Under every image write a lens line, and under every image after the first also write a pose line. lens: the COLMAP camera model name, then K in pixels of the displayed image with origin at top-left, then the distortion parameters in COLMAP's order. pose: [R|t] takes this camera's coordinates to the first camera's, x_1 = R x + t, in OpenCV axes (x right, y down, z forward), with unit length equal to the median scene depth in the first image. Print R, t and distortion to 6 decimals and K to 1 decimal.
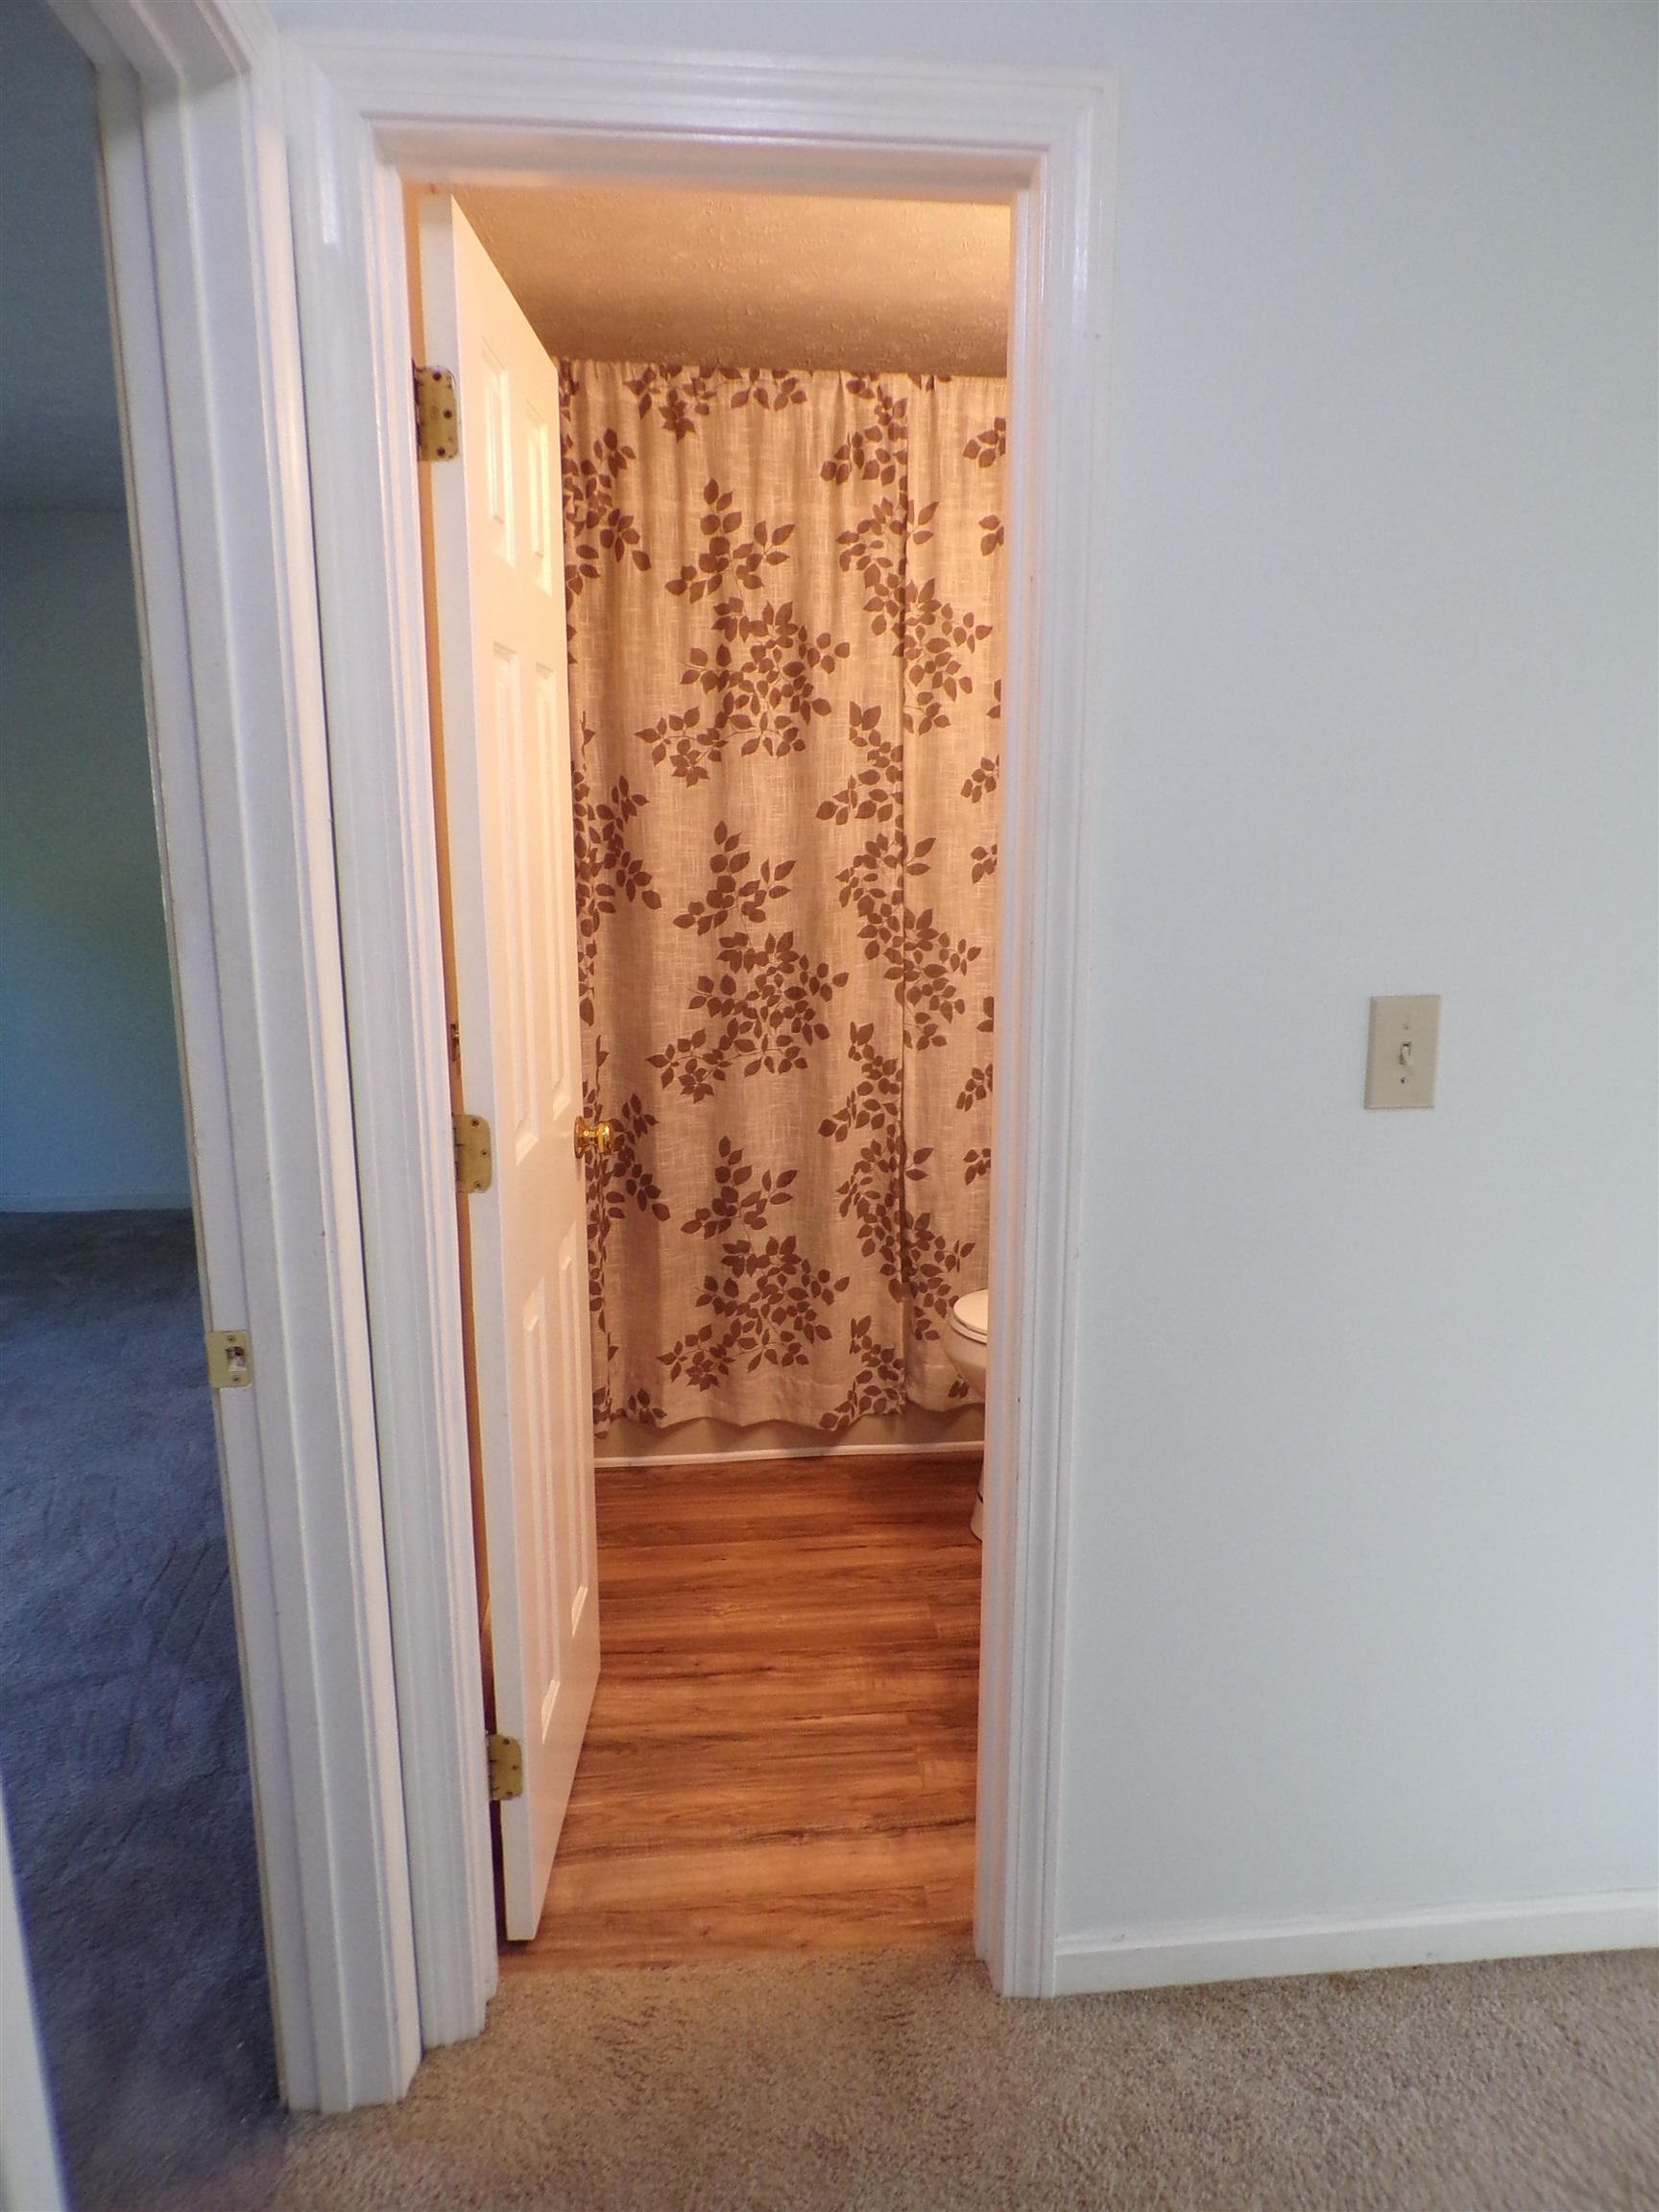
lens RADIAL K [[1498.7, 0, 836.1], [0, 1498.7, 1108.3], [0, 0, 1]] dist [-0.023111, 0.026983]
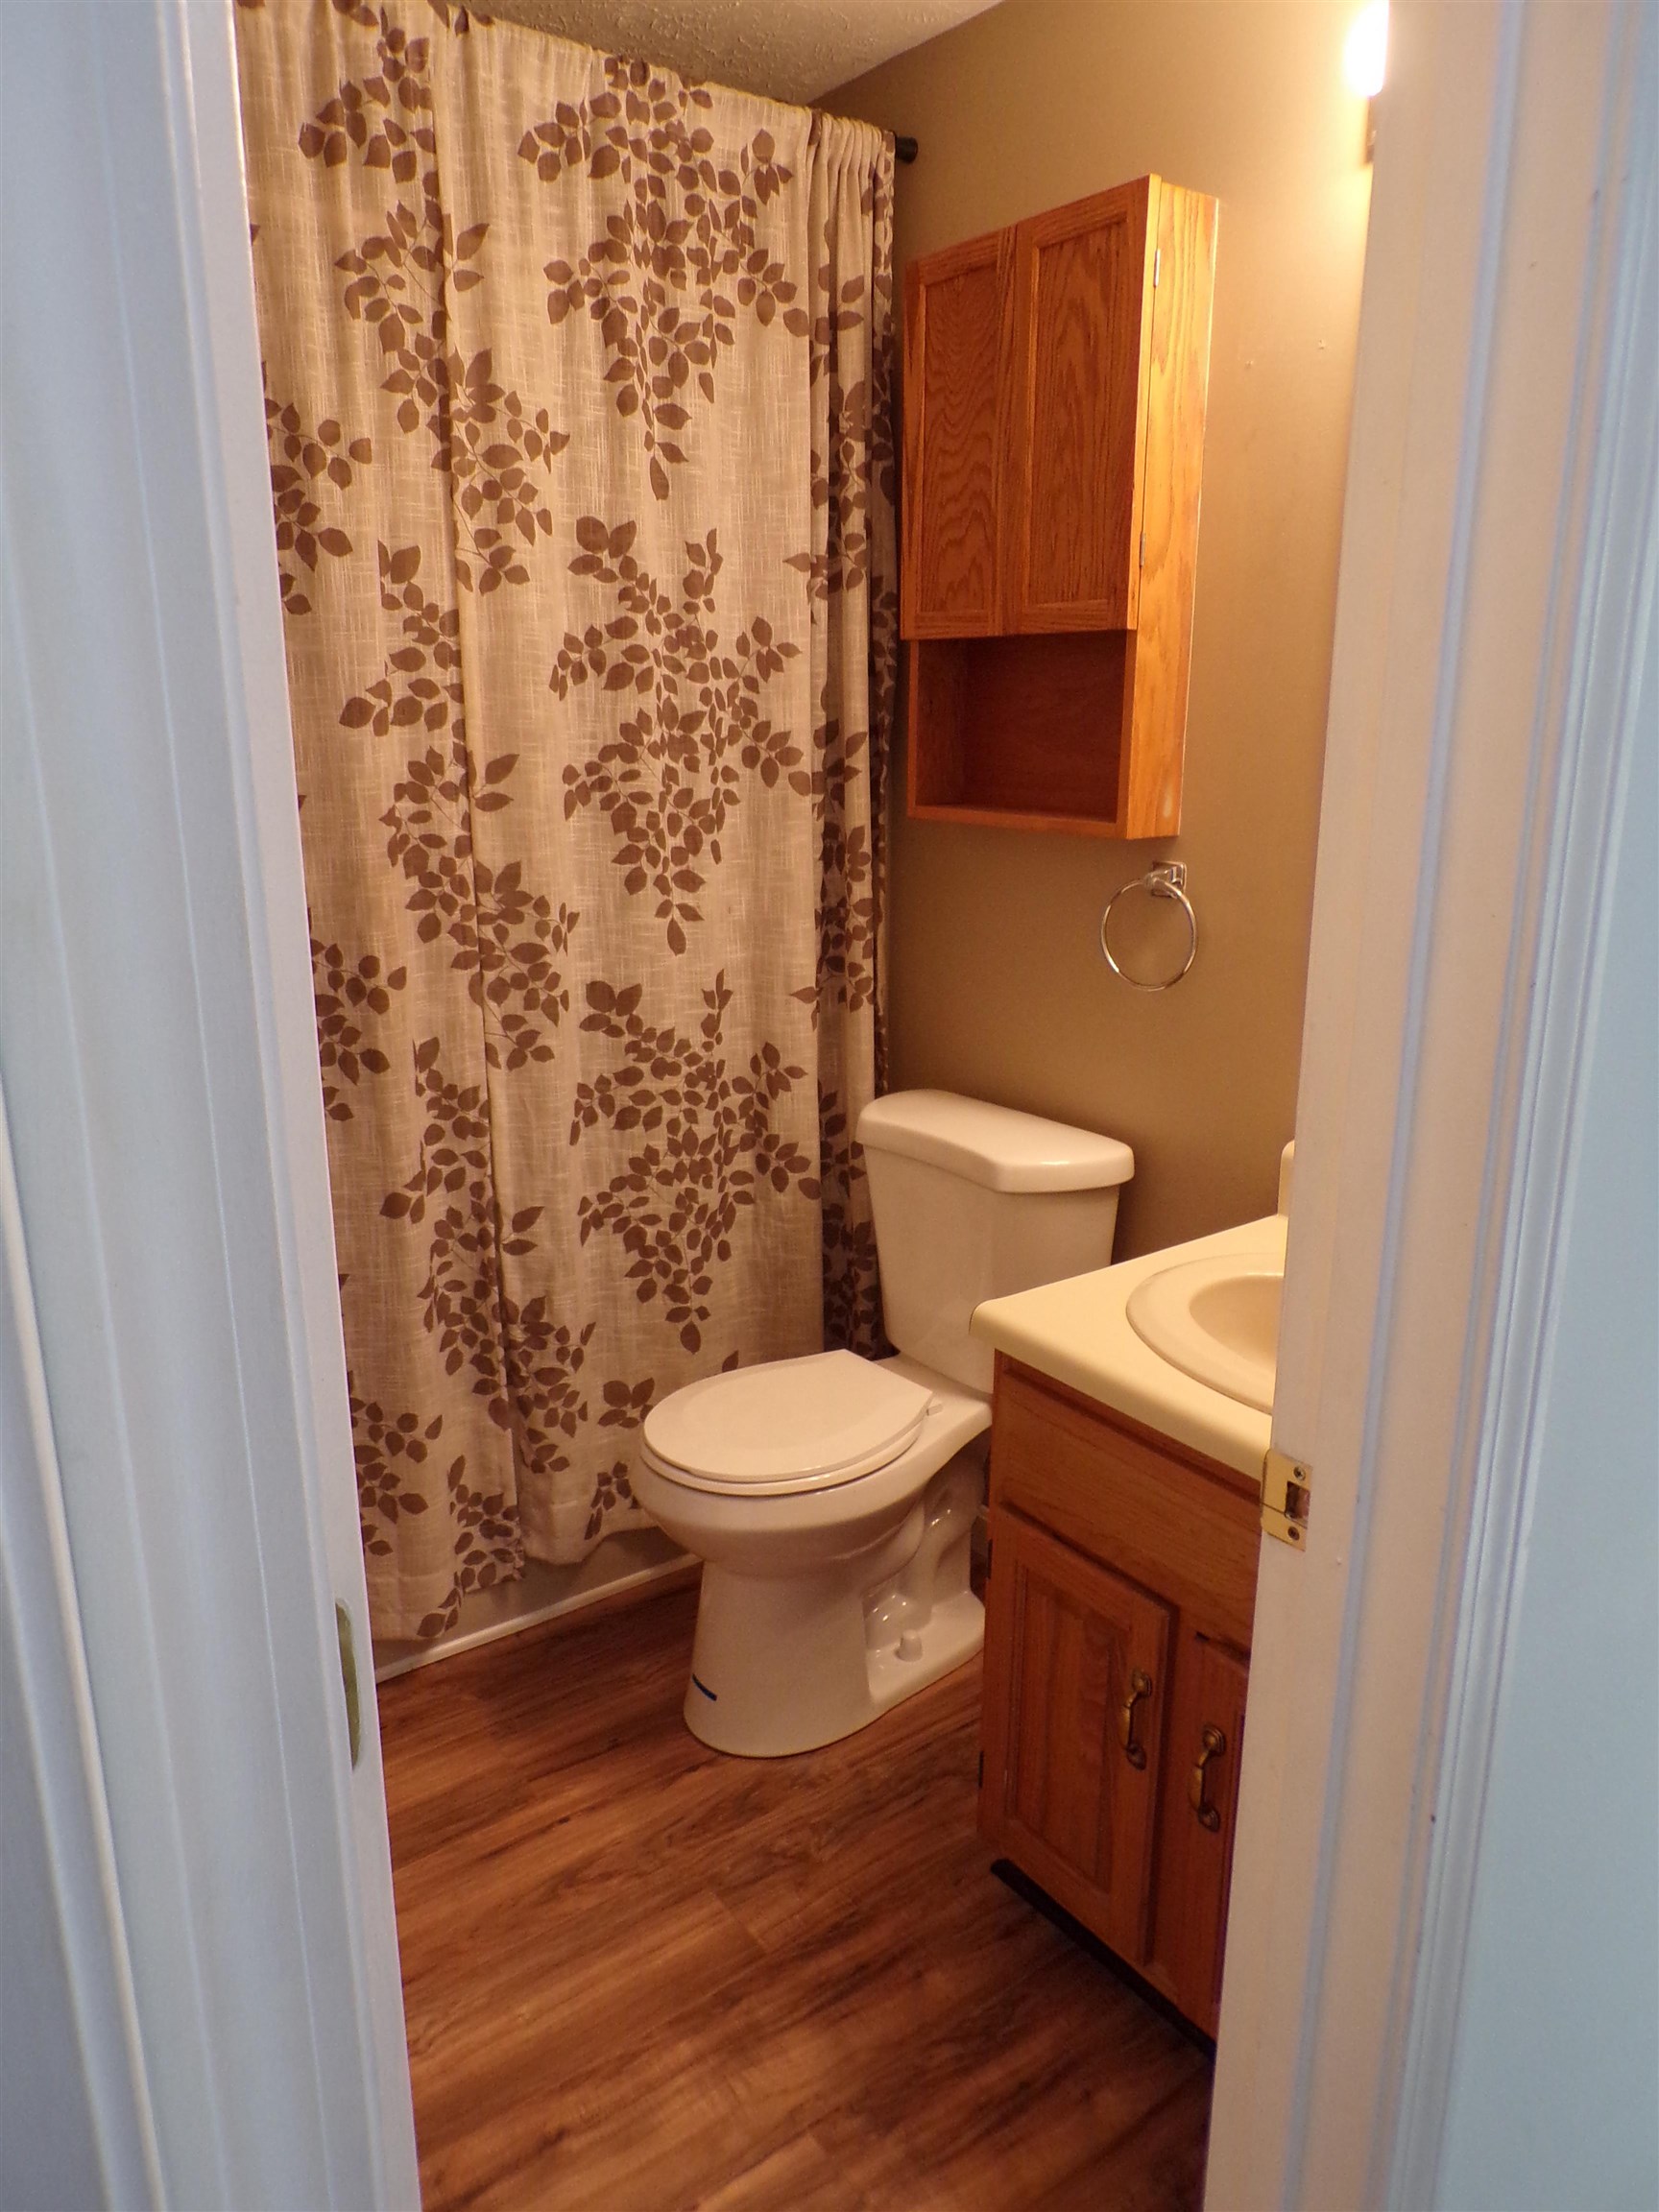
lens RADIAL K [[1498.7, 0, 819.3], [0, 1498.7, 1099.7], [0, 0, 1]] dist [-0.023111, 0.026983]
pose [[0.866643, -0.128761, 0.482027, -0.158961], [0.103502, 0.991505, 0.078768, -0.066723], [-0.488075, -0.018374, 0.872608, 0.352198]]
